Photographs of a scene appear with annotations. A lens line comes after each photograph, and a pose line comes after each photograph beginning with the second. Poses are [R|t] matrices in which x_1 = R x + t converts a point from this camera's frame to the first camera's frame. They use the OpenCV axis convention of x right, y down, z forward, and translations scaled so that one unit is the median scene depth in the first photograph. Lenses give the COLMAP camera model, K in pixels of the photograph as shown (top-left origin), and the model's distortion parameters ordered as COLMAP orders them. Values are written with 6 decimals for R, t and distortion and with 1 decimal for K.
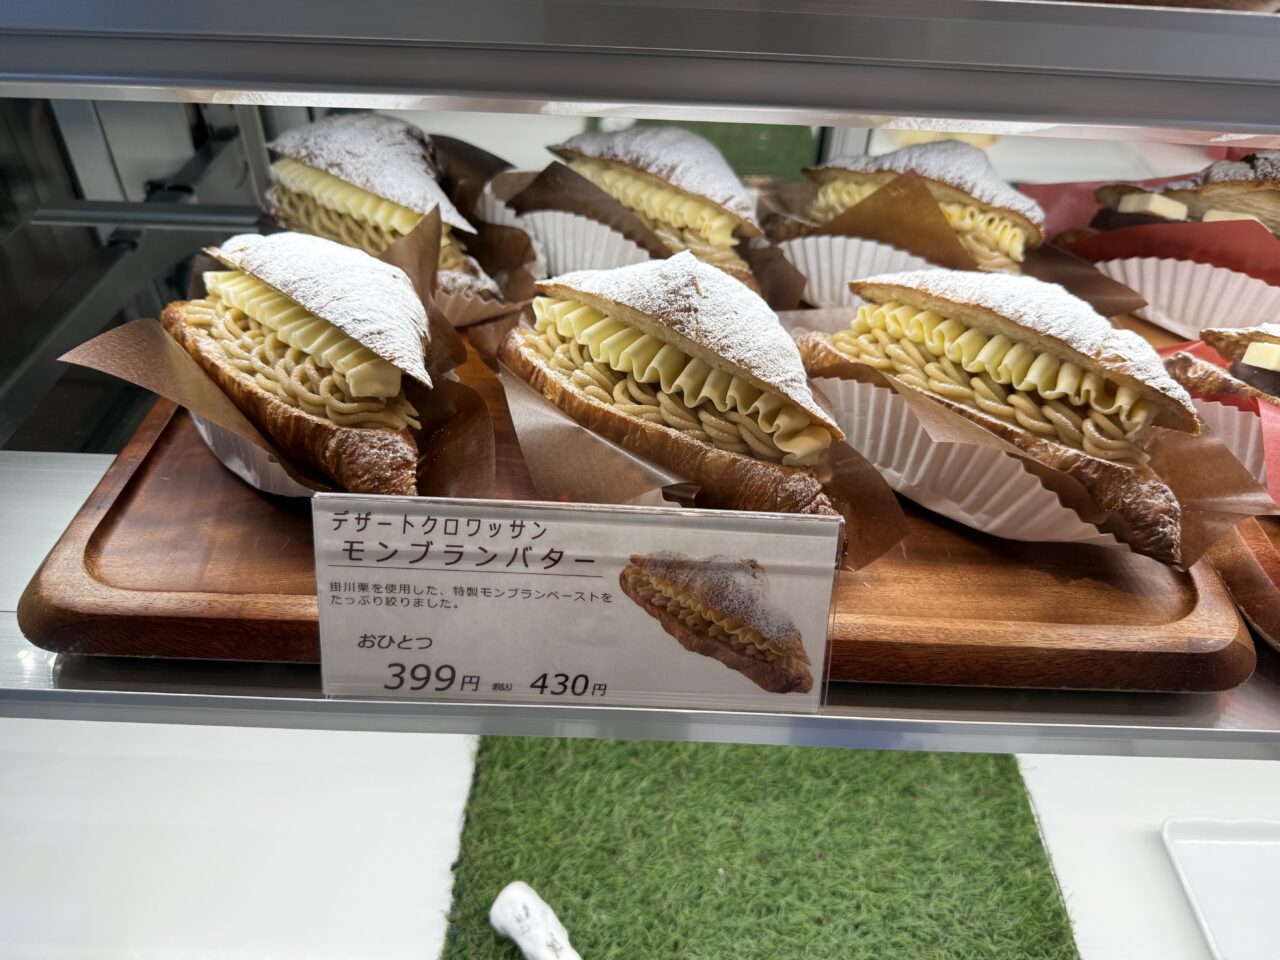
lens RADIAL K [[964.2, 0, 638.3], [0, 964.2, 521.1], [0, 0, 1]] dist [0.129971, -0.189530]
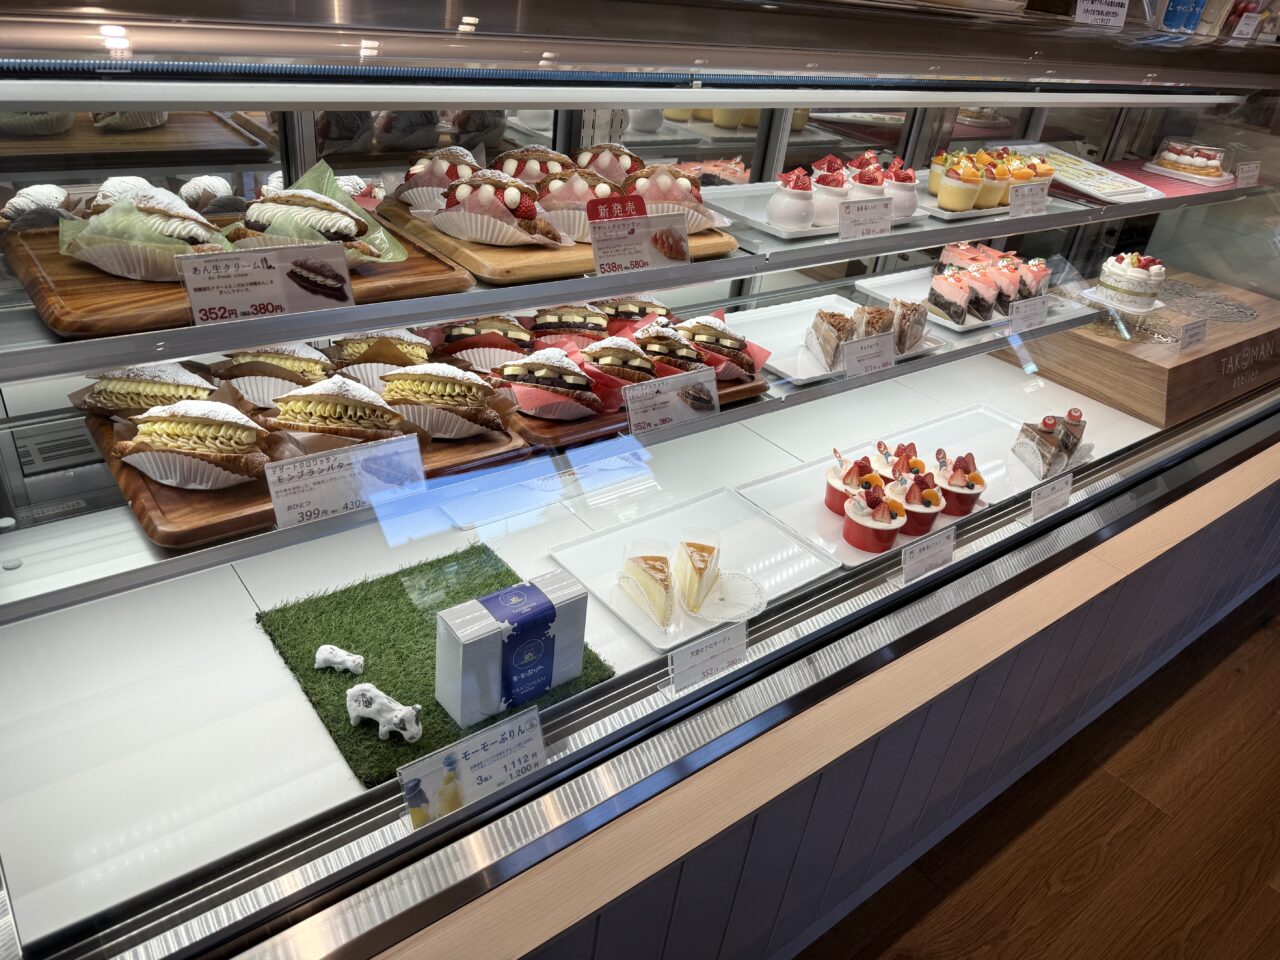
lens RADIAL K [[895.0, 0, 640.0], [0, 895.0, 480.0], [0, 0, 1]] dist [0.060183, 0.000539]
pose [[0.784540, -0.275456, 0.555537, -0.868693], [0.350022, 0.936258, -0.030077, 0.460460], [-0.511842, 0.218047, 0.830947, -1.808320]]
